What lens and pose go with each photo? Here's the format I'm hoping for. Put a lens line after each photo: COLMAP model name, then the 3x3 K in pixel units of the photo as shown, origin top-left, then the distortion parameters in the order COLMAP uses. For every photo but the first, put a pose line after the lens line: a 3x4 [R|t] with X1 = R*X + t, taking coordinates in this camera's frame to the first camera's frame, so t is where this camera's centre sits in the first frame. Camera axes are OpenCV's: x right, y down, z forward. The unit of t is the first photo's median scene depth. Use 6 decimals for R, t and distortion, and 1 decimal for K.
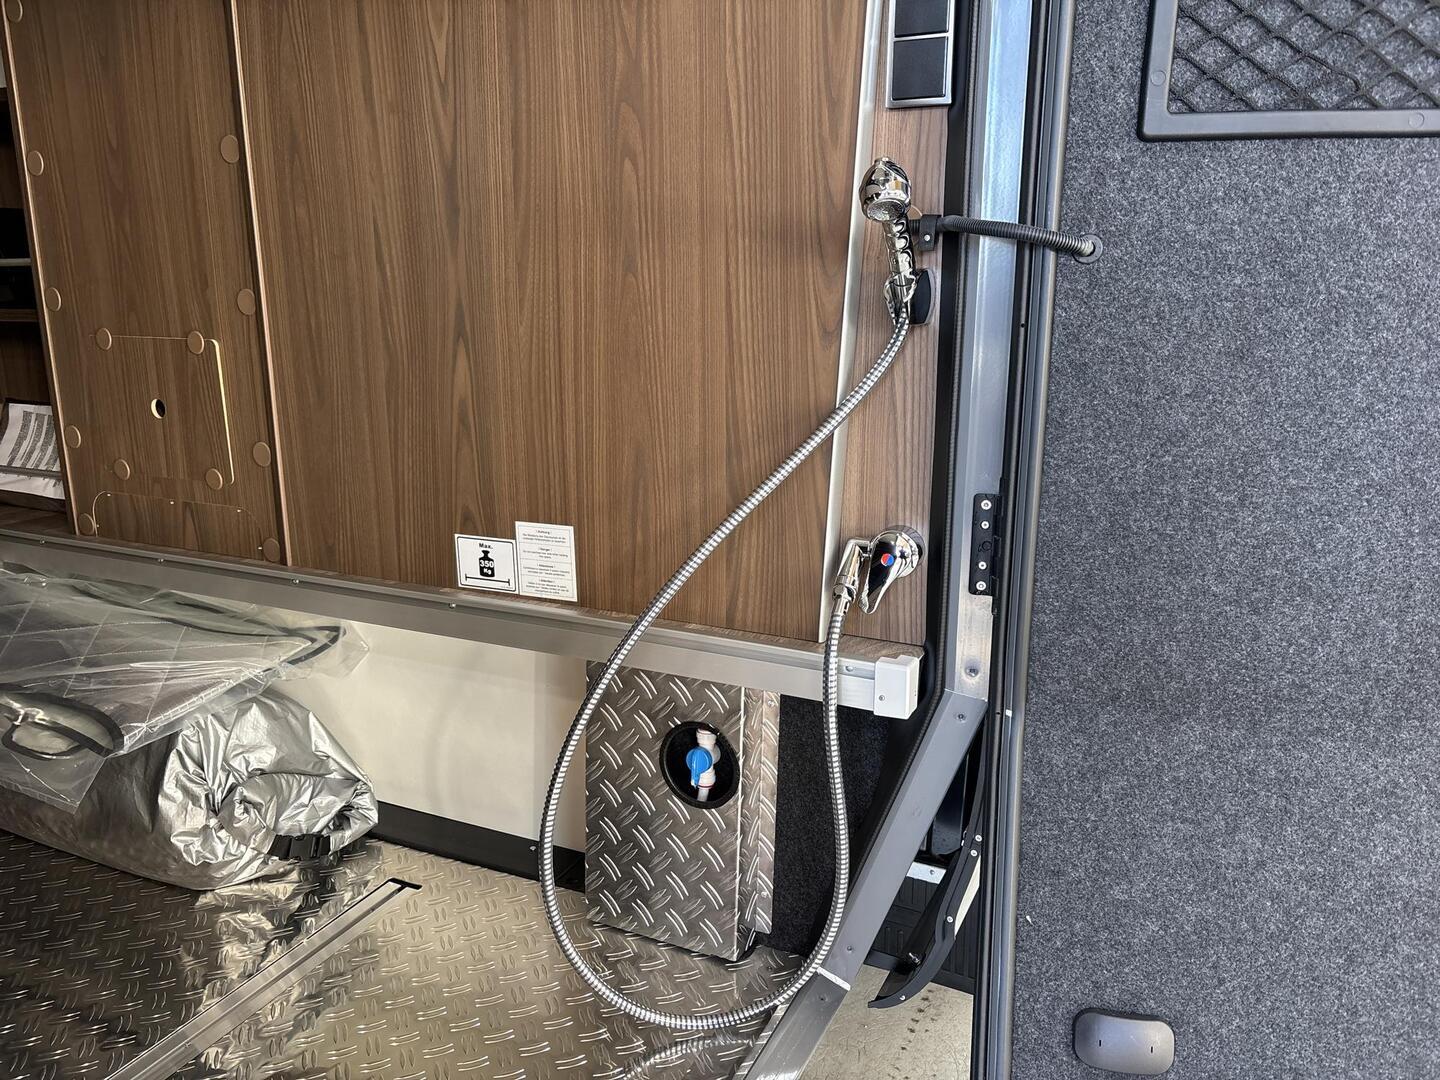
lens RADIAL K [[1074.0, 0, 720.0], [0, 1074.0, 540.0], [0, 0, 1]] dist [0.040968, -0.059346]
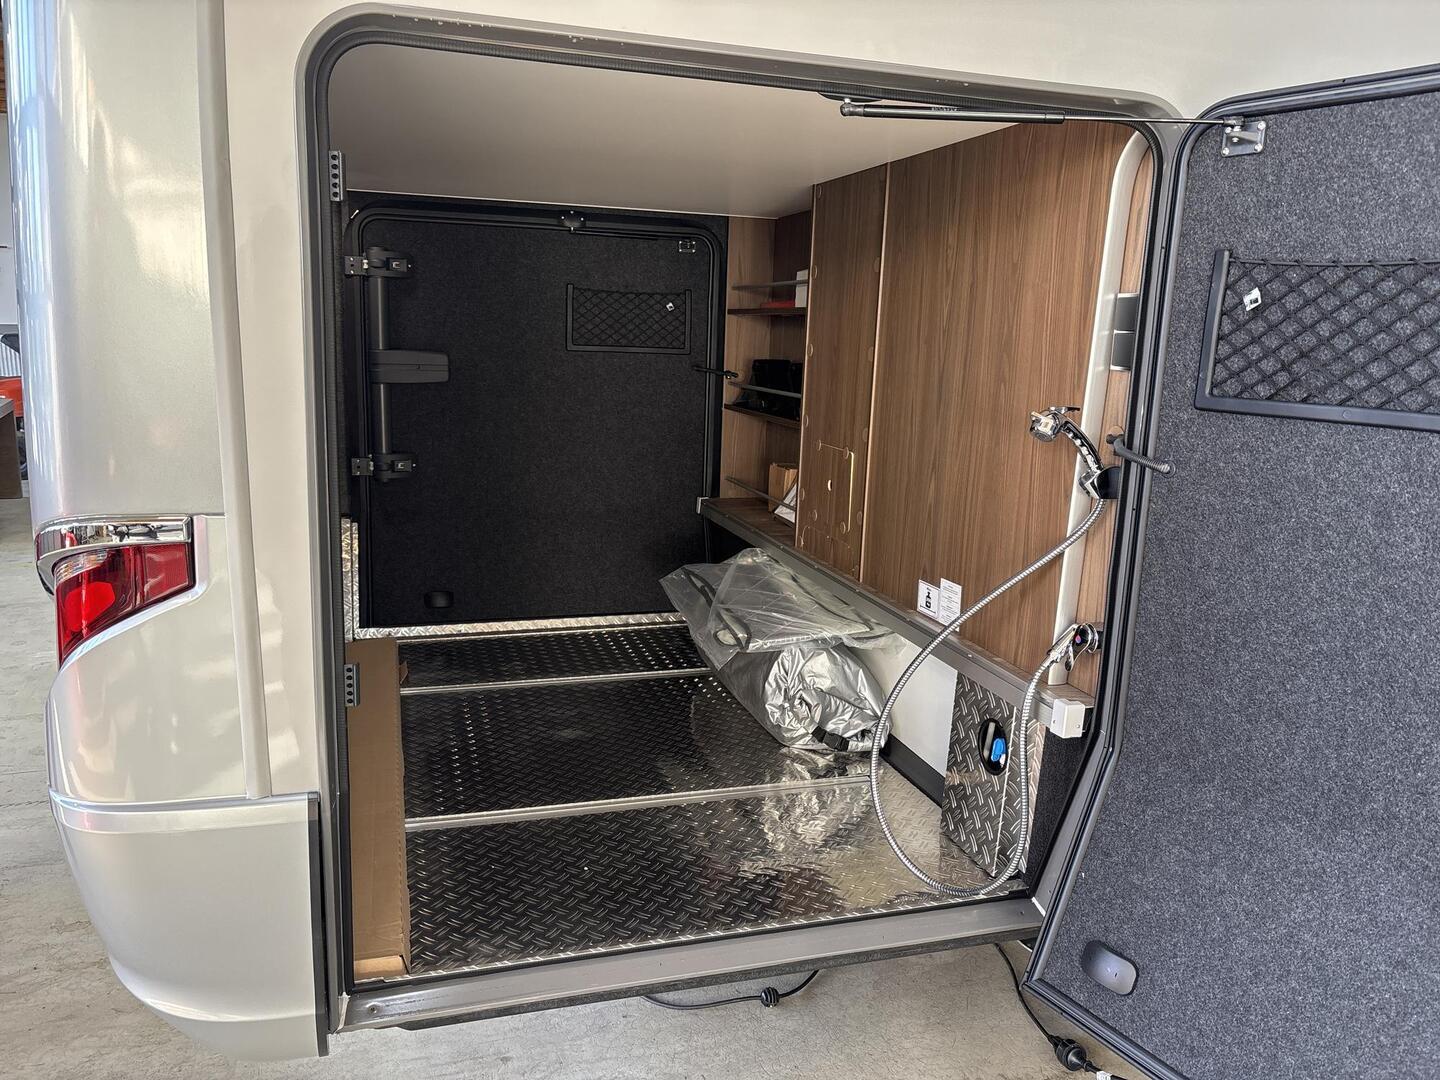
lens RADIAL K [[1074.0, 0, 720.0], [0, 1074.0, 540.0], [0, 0, 1]] dist [0.040968, -0.059346]
pose [[0.673724, 0.166613, -0.719956, 0.792854], [-0.211289, 0.977012, 0.028380, -0.050456], [0.708134, 0.132999, 0.693439, -0.438819]]
